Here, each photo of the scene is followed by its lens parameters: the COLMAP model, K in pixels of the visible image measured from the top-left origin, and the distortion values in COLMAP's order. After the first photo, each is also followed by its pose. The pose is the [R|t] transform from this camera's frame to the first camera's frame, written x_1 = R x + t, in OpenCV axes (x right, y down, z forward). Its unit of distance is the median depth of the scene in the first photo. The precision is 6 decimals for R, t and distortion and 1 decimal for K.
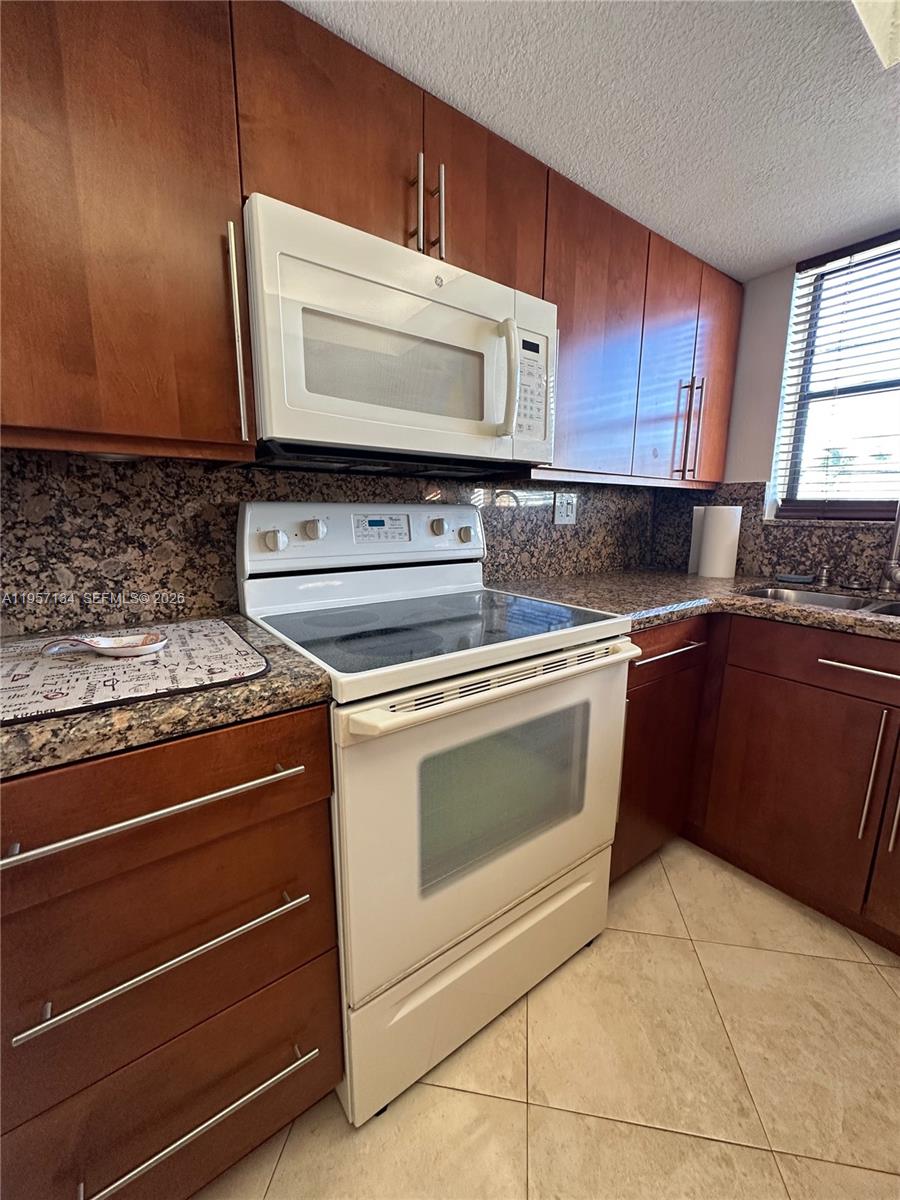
lens RADIAL K [[477.8, 0, 448.1], [0, 477.8, 600.4], [0, 0, 1]] dist [-0.001258, 0.000262]
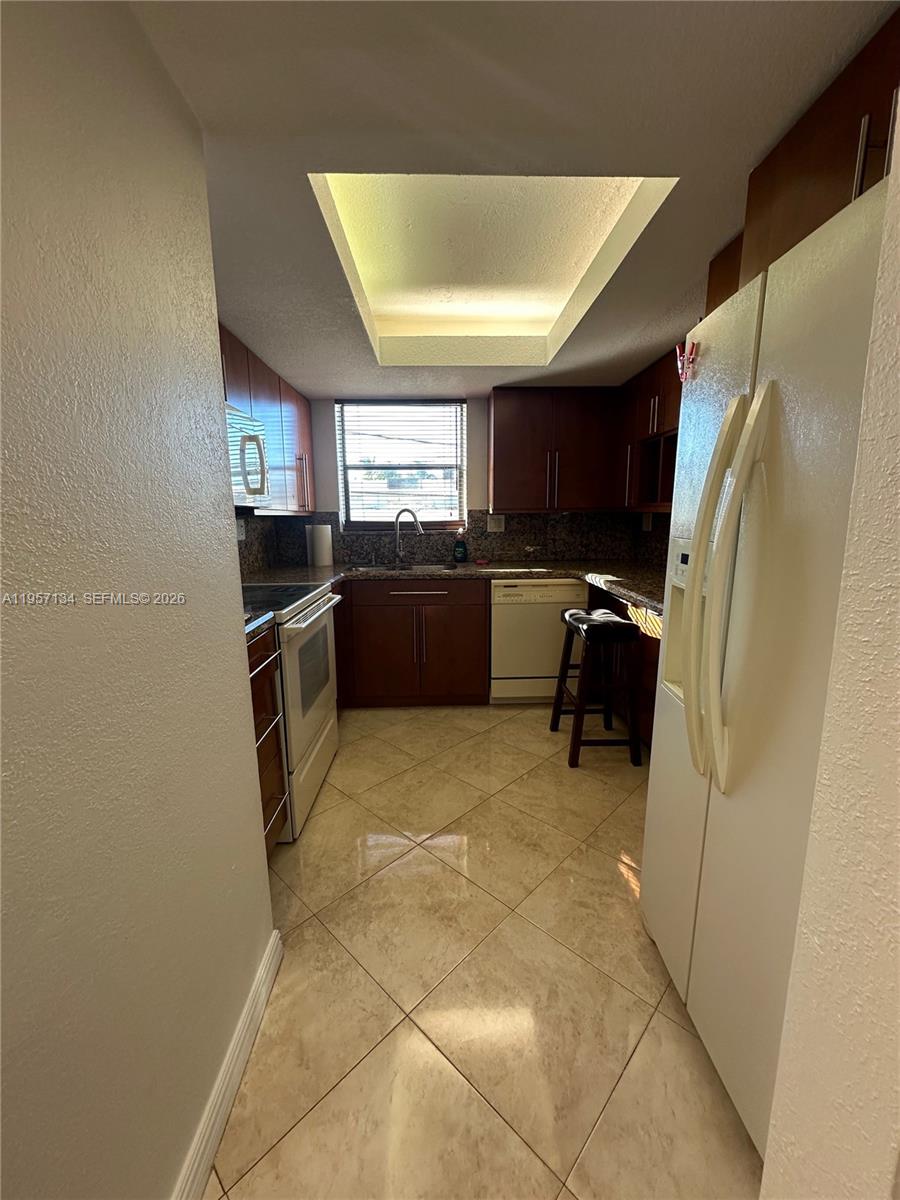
lens RADIAL K [[477.5, 0, 447.9], [0, 477.5, 602.4], [0, 0, 1]] dist [-0.004237, 0.000738]
pose [[0.575195, -0.156285, 0.802948, -0.724371], [0.166790, 0.983366, 0.071921, 0.039812], [-0.800832, 0.092555, 0.591694, -0.458375]]
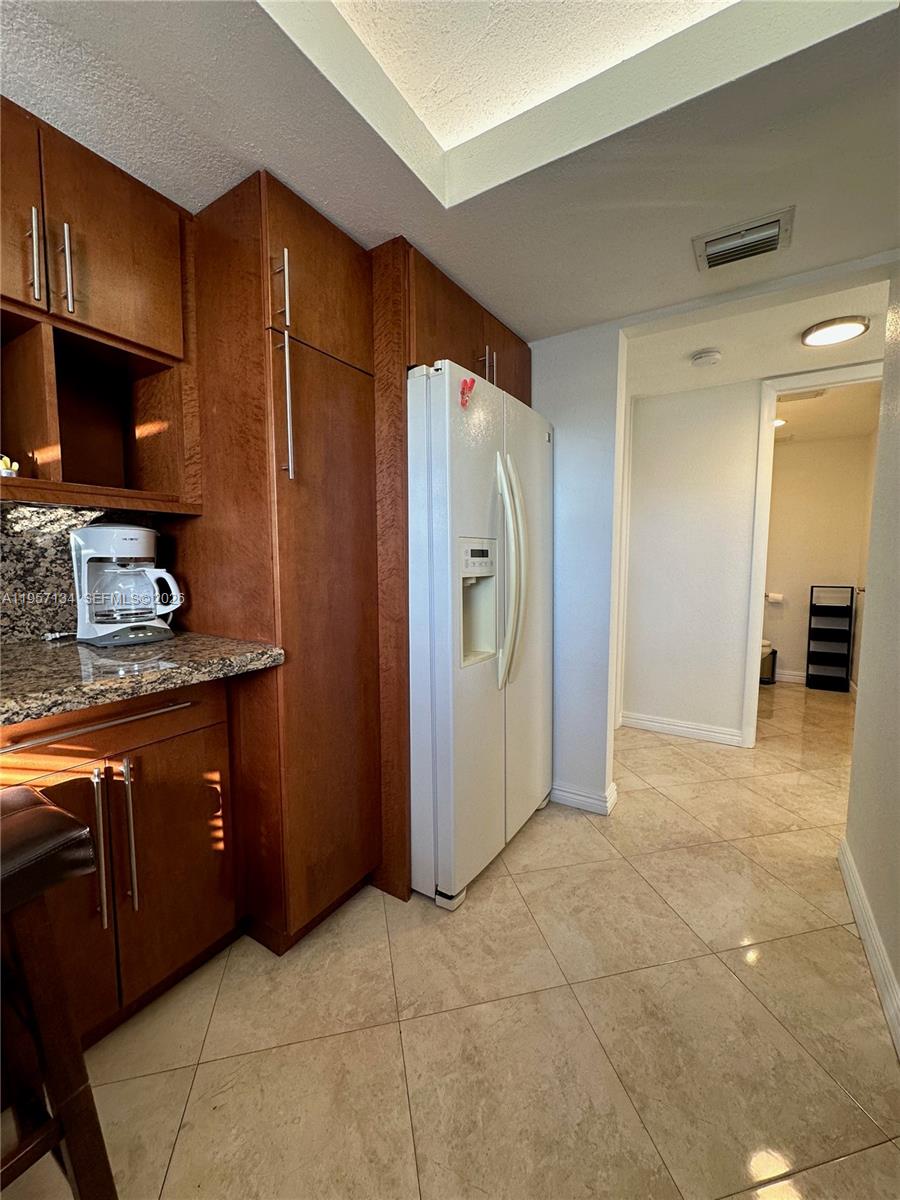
lens RADIAL K [[477.5, 0, 447.9], [0, 477.5, 602.4], [0, 0, 1]] dist [-0.004237, 0.000738]
pose [[-0.929710, 0.031780, -0.366919, 0.438758], [-0.071186, 0.961977, 0.263692, -0.061202], [0.361347, 0.271277, -0.892097, 0.487460]]
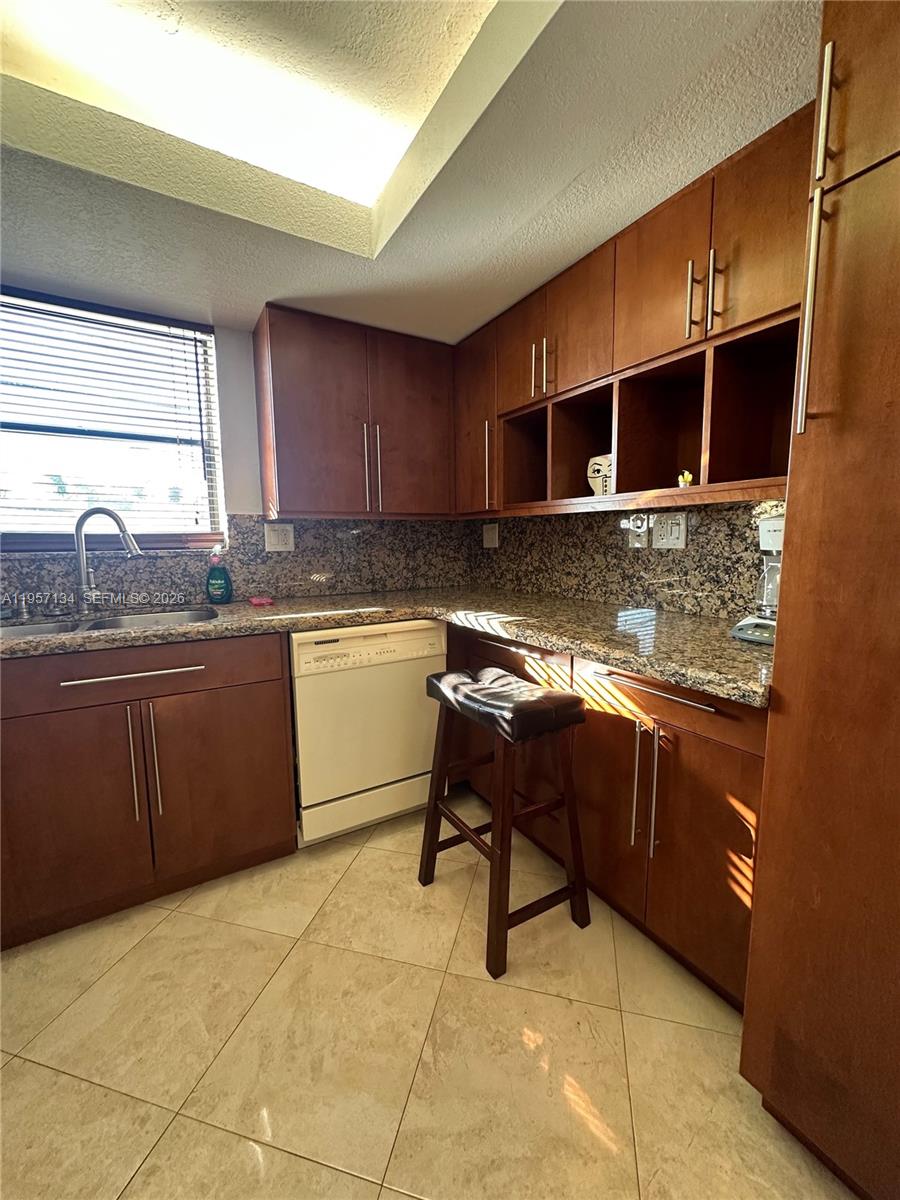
lens RADIAL K [[477.8, 0, 448.1], [0, 477.8, 600.4], [0, 0, 1]] dist [-0.001258, 0.000262]
pose [[0.098158, -0.126415, 0.987109, -0.108959], [0.199980, 0.974171, 0.104873, 0.005739], [-0.974871, 0.187108, 0.120903, 0.019179]]
